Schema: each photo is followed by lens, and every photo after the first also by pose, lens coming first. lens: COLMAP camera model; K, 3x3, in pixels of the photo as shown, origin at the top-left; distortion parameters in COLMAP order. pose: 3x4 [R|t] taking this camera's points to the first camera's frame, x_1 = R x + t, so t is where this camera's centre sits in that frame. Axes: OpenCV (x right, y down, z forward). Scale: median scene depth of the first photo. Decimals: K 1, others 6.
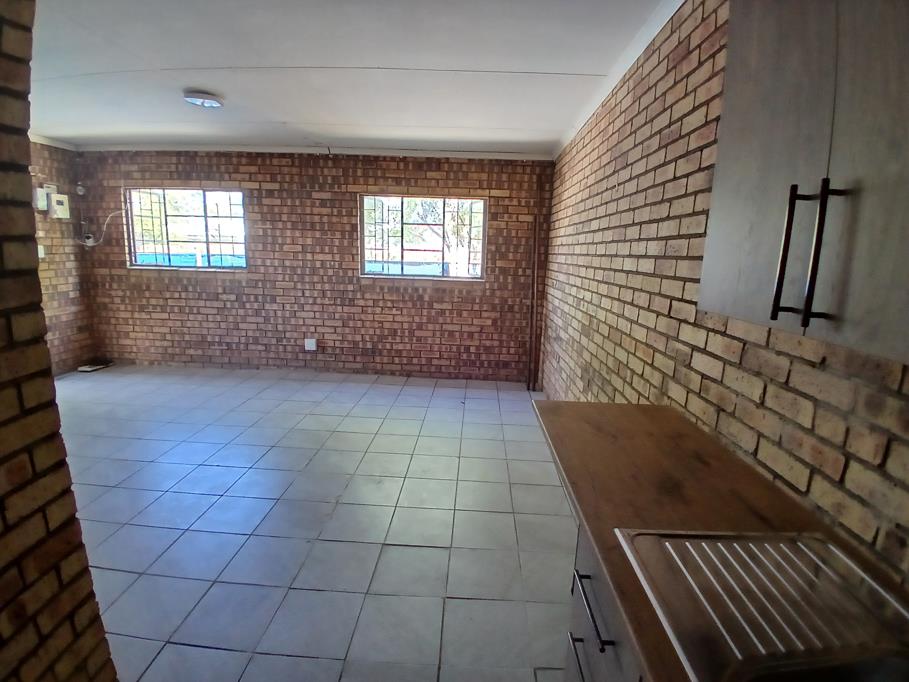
lens RADIAL K [[458.5, 0, 457.0], [0, 458.5, 346.3], [0, 0, 1]] dist [0.018147, -0.055513]
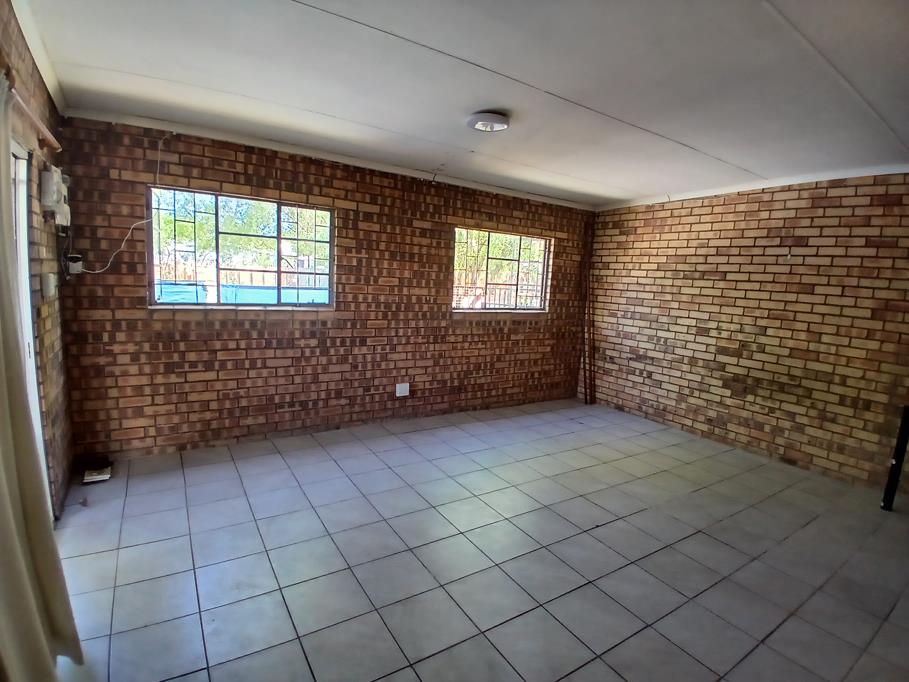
lens RADIAL K [[458.5, 0, 457.0], [0, 458.5, 346.3], [0, 0, 1]] dist [0.018147, -0.055513]
pose [[0.814363, -0.074162, 0.575598, -0.749831], [0.087258, 0.996174, 0.004897, -0.083838], [-0.573759, 0.046238, 0.817718, 0.221832]]
